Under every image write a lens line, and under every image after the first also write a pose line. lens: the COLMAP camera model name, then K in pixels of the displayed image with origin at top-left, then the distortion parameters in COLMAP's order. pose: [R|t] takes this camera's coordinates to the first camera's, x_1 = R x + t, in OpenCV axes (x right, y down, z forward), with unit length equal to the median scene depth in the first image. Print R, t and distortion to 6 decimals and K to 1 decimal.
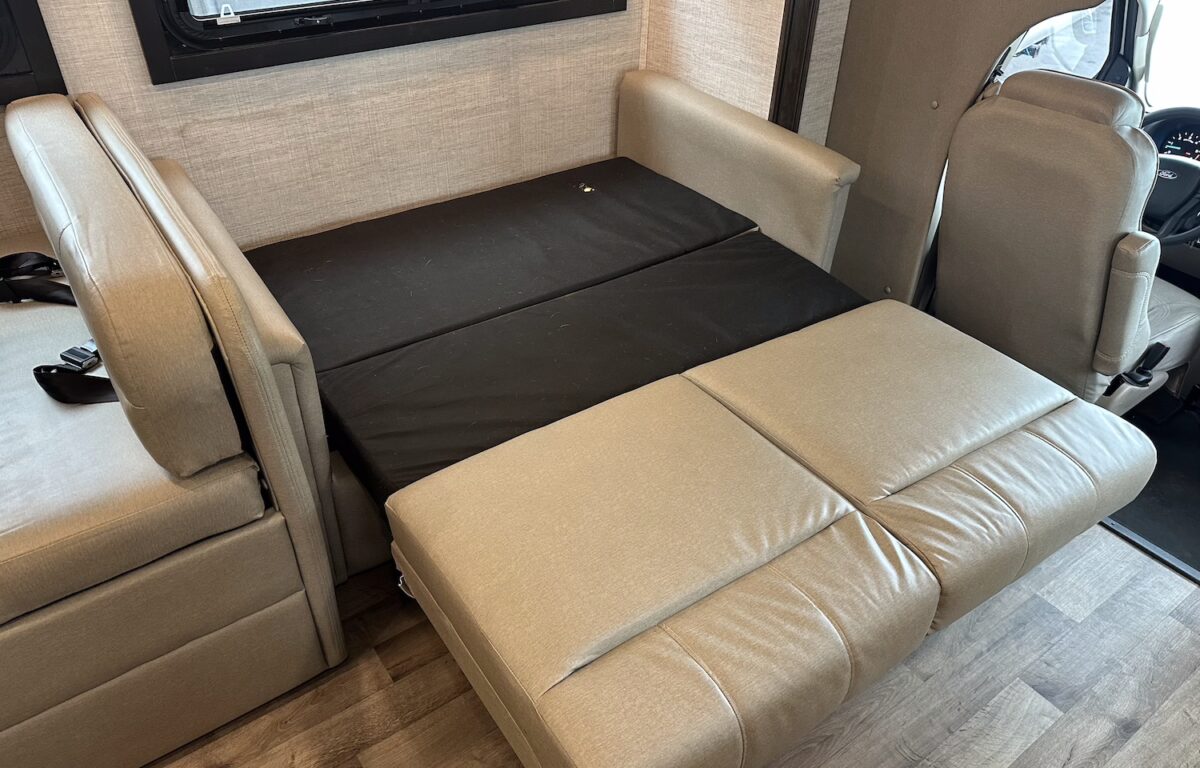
lens RADIAL K [[858.9, 0, 602.3], [0, 858.9, 377.1], [0, 0, 1]] dist [0.007289, 0.002392]
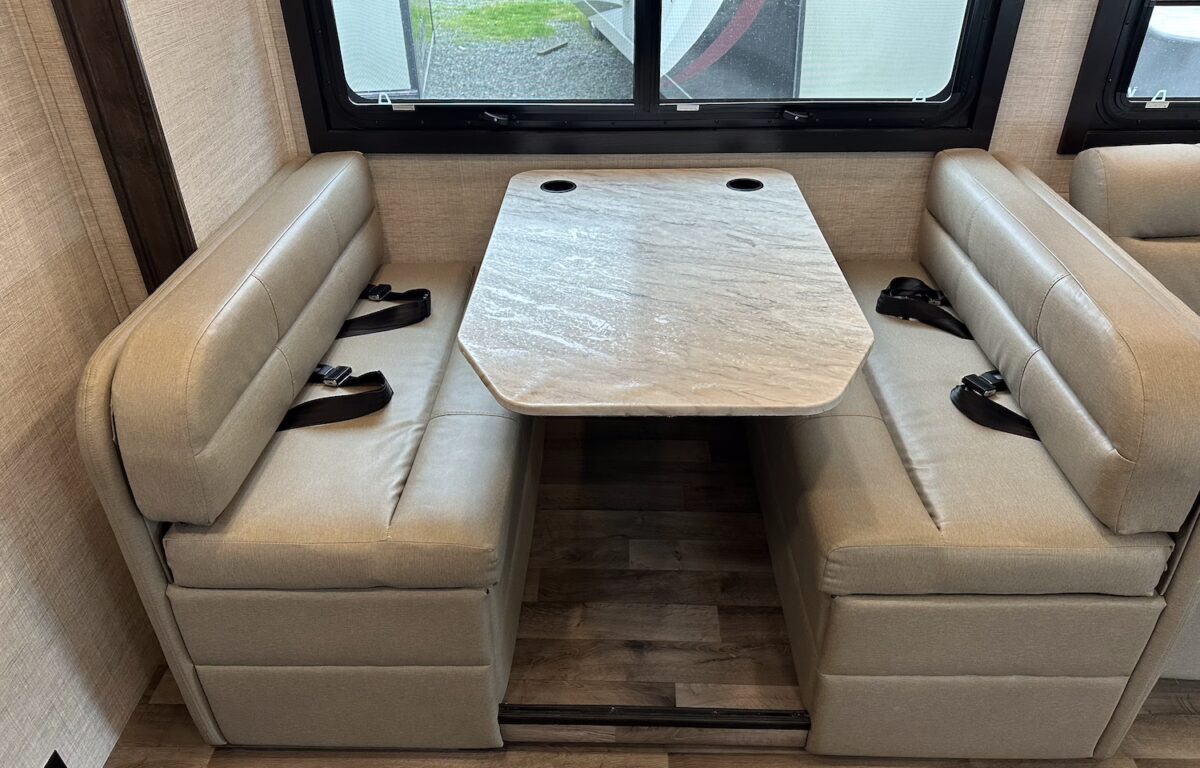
lens RADIAL K [[848.6, 0, 595.0], [0, 848.6, 381.6], [0, 0, 1]] dist [0.055398, -0.067057]
pose [[0.794991, 0.302098, -0.526048, -0.369562], [-0.332614, 0.942278, 0.038467, 0.083484], [0.507304, 0.144390, 0.849585, -0.164604]]
